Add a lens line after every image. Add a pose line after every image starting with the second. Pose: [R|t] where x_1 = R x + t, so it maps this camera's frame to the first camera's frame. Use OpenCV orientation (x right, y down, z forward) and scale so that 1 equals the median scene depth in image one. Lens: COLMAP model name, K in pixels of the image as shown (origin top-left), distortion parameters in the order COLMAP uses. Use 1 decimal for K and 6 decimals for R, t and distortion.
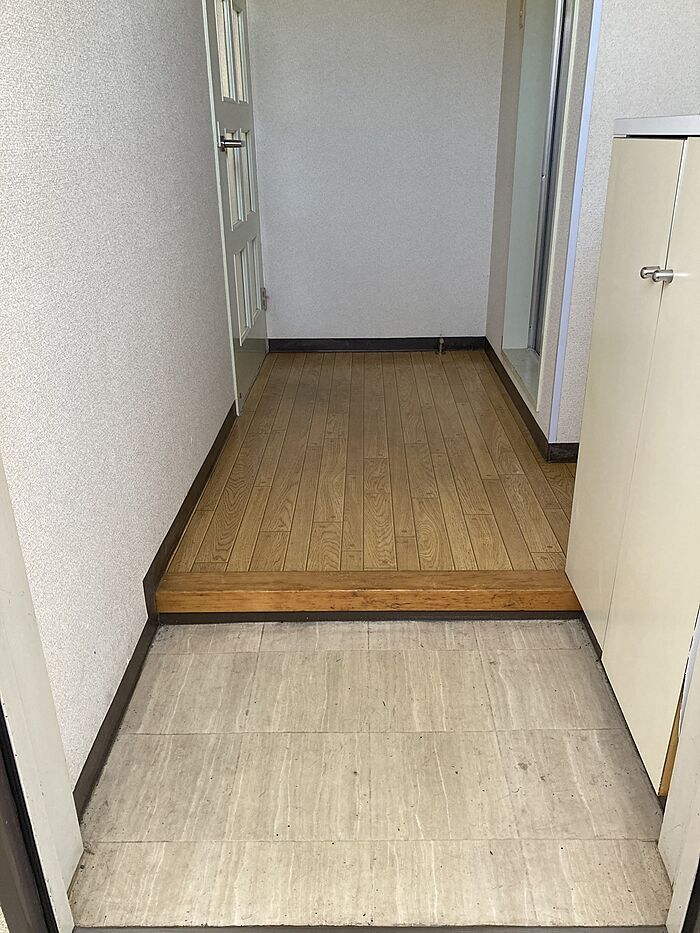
lens RADIAL K [[752.0, 0, 348.4], [0, 752.0, 465.8], [0, 0, 1]] dist [-0.000077, 0.019759]
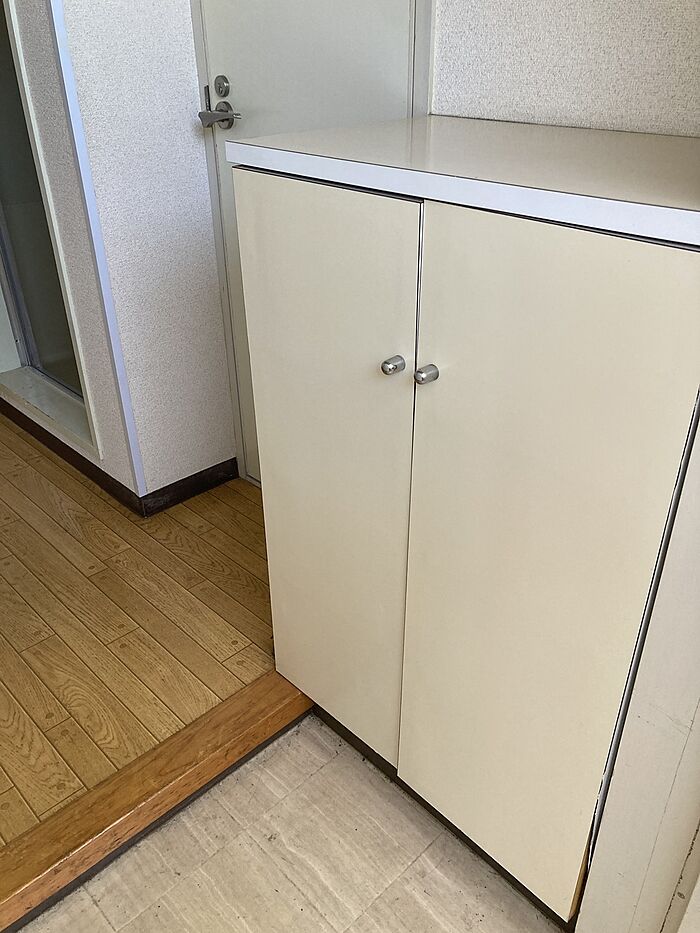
lens RADIAL K [[752.0, 0, 351.7], [0, 752.0, 469.2], [0, 0, 1]] dist [-0.000077, 0.019759]
pose [[0.699329, -0.350822, 0.622787, -0.098429], [0.281190, 0.936048, 0.211536, -0.226840], [-0.657169, 0.027188, 0.753253, 0.307766]]
